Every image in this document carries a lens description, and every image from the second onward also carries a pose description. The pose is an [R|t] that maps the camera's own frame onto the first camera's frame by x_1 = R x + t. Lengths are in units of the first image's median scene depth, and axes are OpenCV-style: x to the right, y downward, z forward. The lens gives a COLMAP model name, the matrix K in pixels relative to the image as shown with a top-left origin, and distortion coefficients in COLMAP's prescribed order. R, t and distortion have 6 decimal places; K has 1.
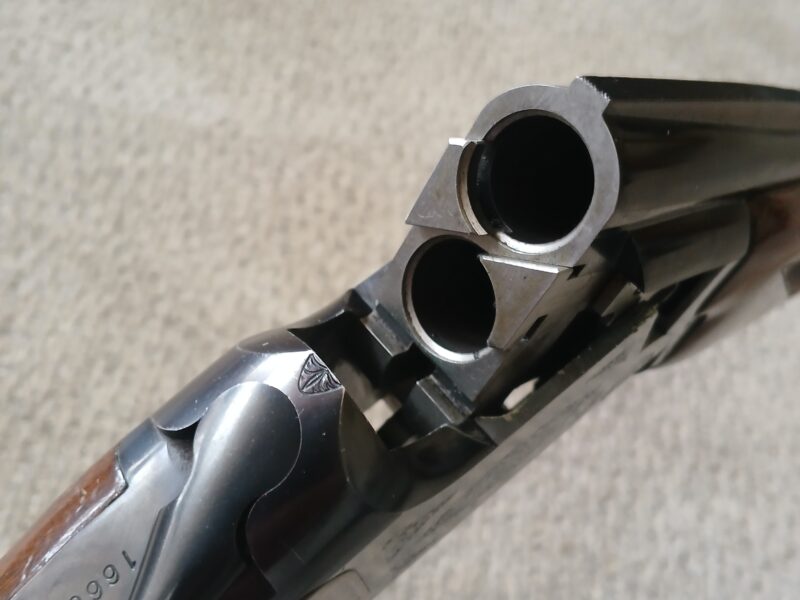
lens RADIAL K [[595.8, 0, 400.0], [0, 595.8, 300.0], [0, 0, 1]] dist [-0.005324, -0.000585]
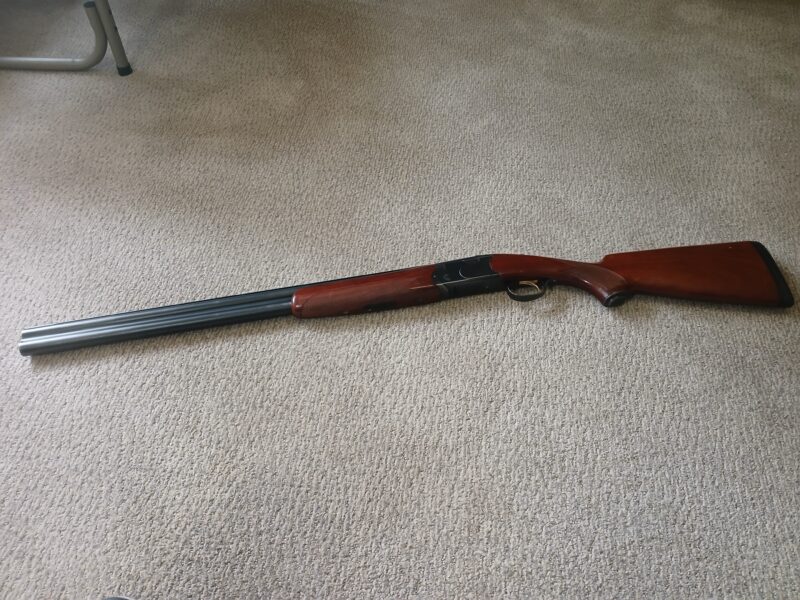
lens RADIAL K [[595.8, 0, 400.0], [0, 595.8, 300.0], [0, 0, 1]] dist [-0.005324, -0.000585]
pose [[0.972079, -0.158749, -0.172801, 0.511109], [0.116327, 0.965575, -0.232667, 0.431070], [0.203788, 0.206069, 0.957082, -1.721734]]
